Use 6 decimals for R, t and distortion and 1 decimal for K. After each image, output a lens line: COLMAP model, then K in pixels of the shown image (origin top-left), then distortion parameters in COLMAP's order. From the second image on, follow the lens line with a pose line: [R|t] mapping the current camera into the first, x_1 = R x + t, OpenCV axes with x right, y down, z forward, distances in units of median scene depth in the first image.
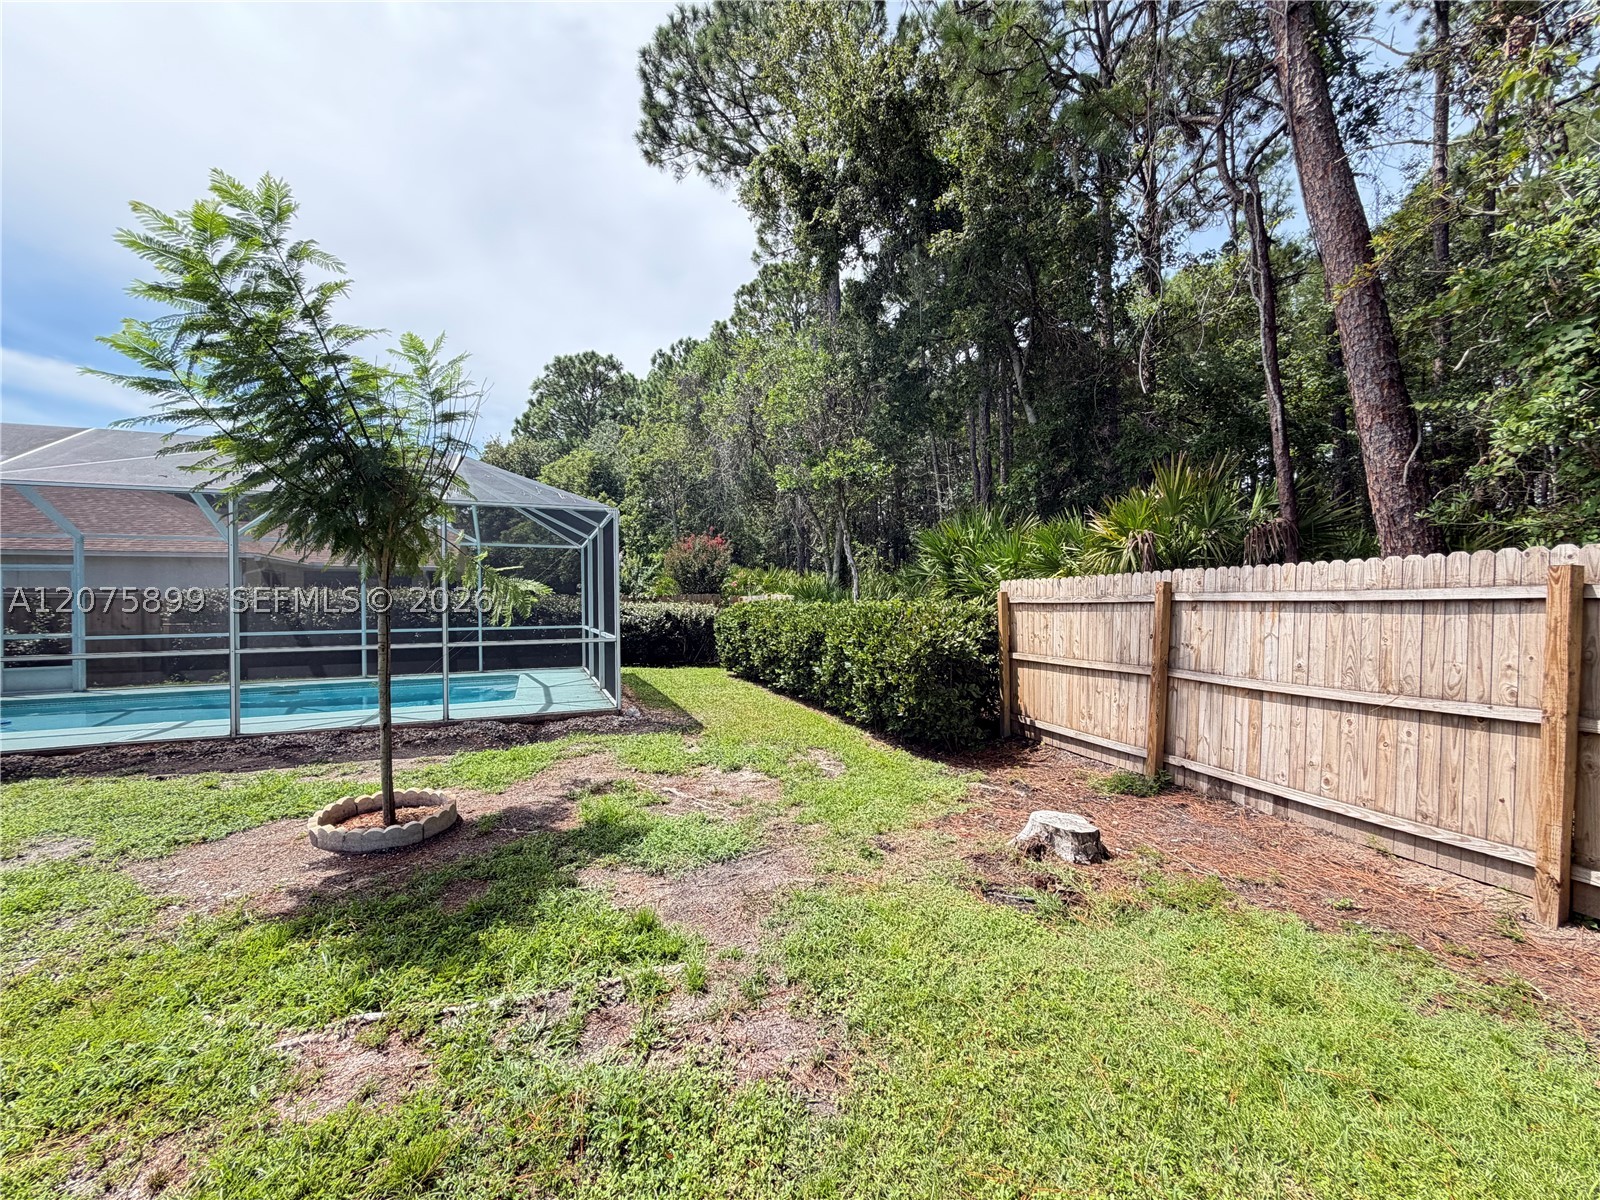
lens RADIAL K [[639.9, 0, 796.3], [0, 639.9, 601.7], [0, 0, 1]] dist [0.001462, -0.000447]
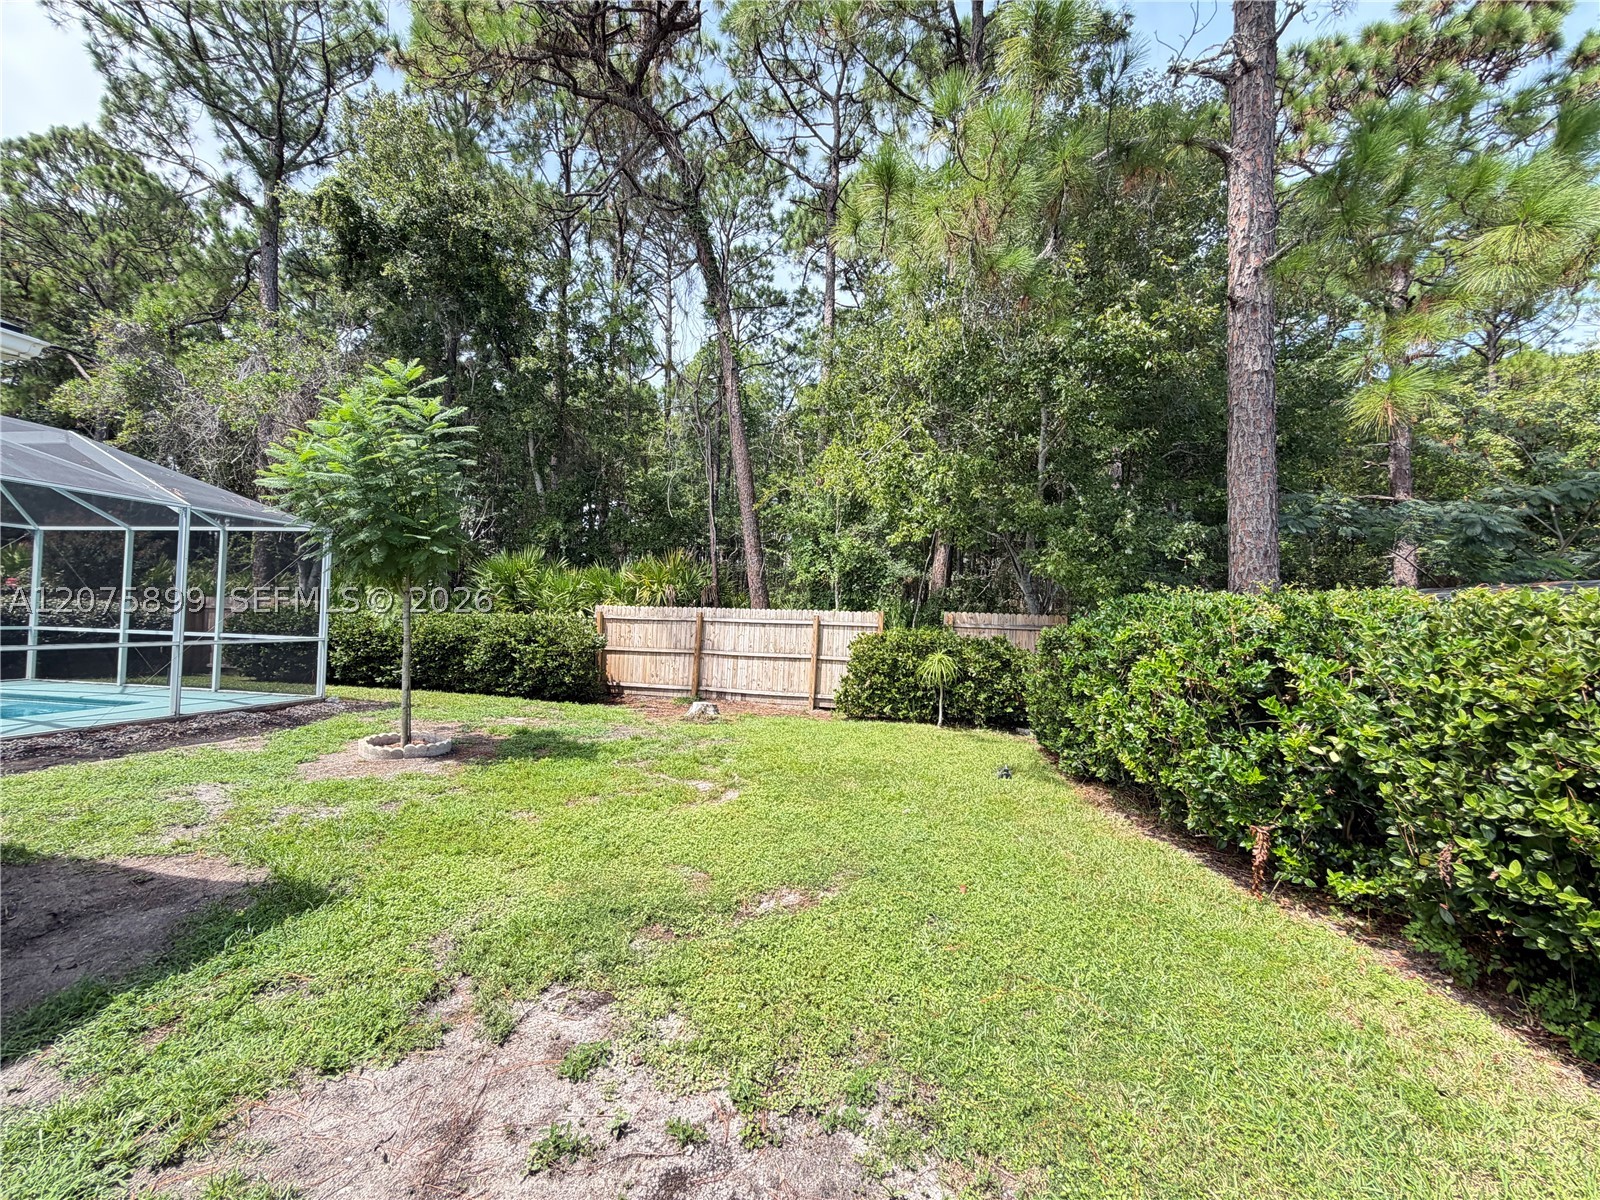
lens RADIAL K [[639.9, 0, 796.3], [0, 639.9, 601.7], [0, 0, 1]] dist [0.001462, -0.000447]
pose [[0.538602, 0.049032, 0.841133, -1.127802], [-0.035825, 0.998735, -0.035279, -0.000075], [-0.841799, -0.011133, 0.539677, -0.519586]]
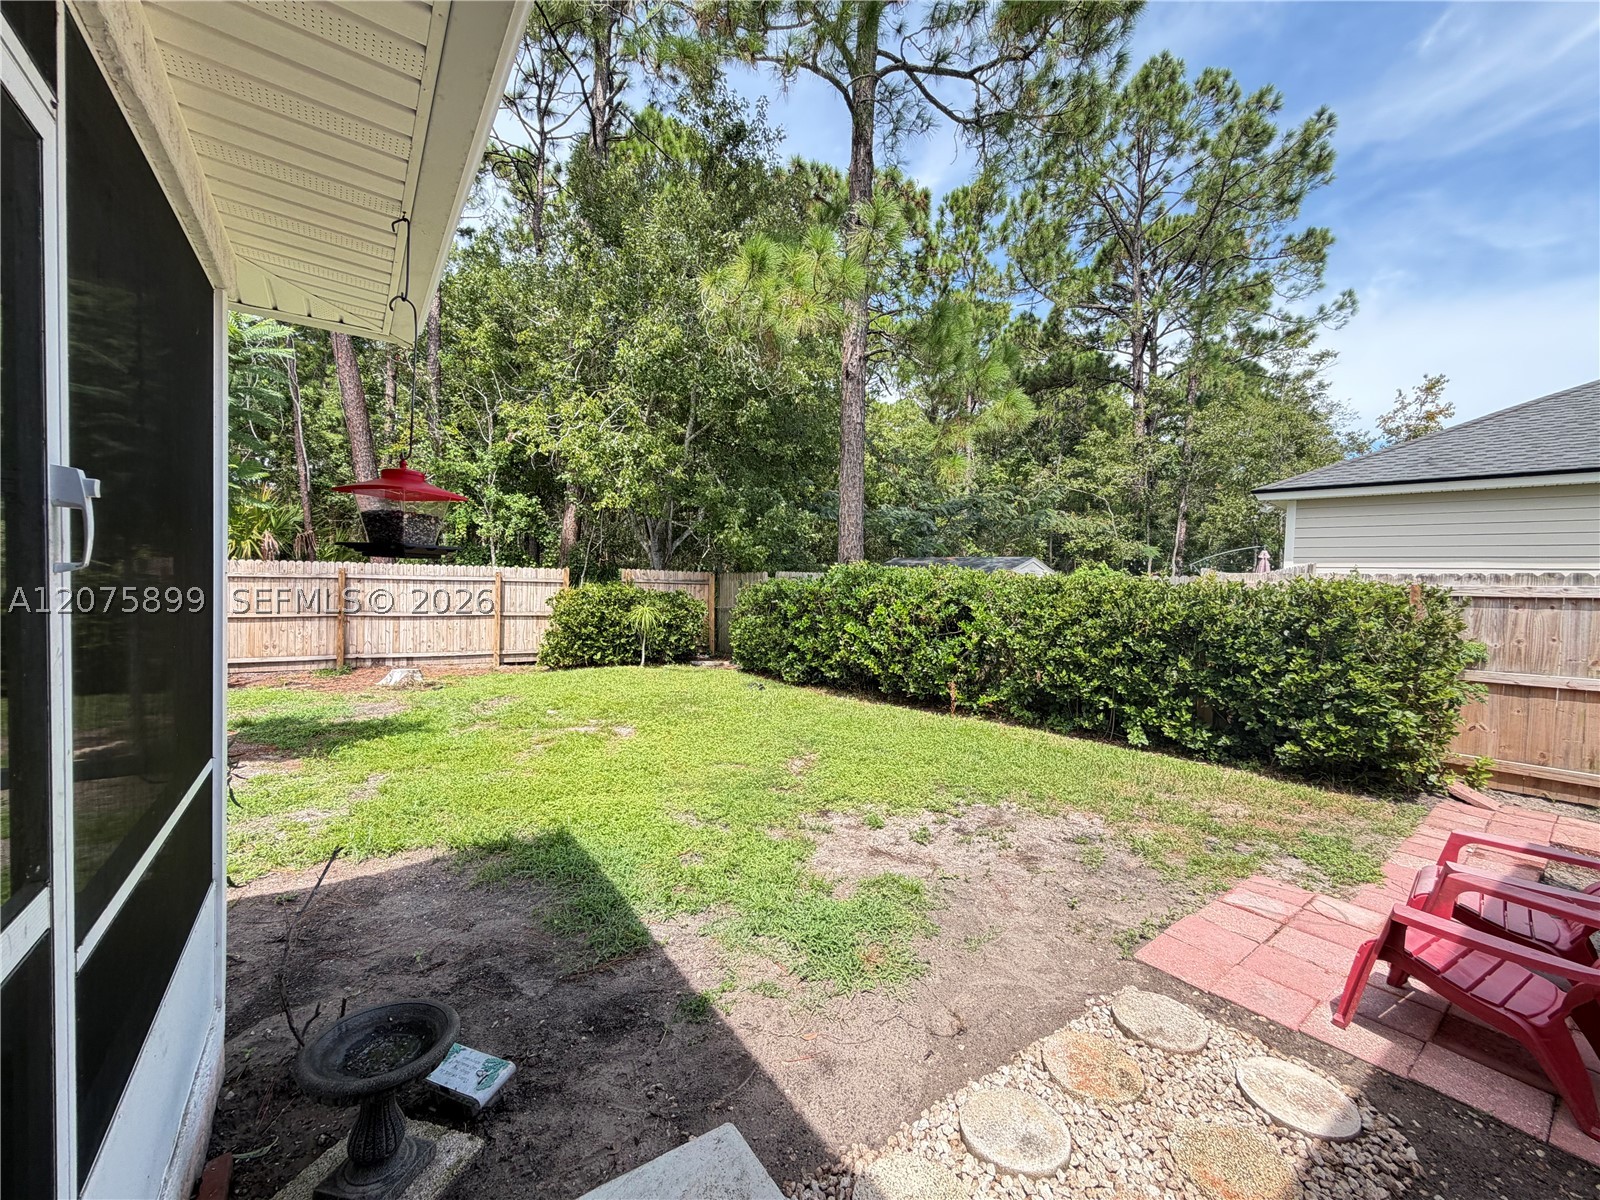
lens RADIAL K [[639.9, 0, 796.3], [0, 639.9, 601.7], [0, 0, 1]] dist [0.001462, -0.000447]
pose [[-0.227133, -0.029043, 0.973431, -1.579611], [-0.025895, 0.999382, 0.023776, -0.009856], [-0.973519, -0.019807, -0.227744, 0.075577]]
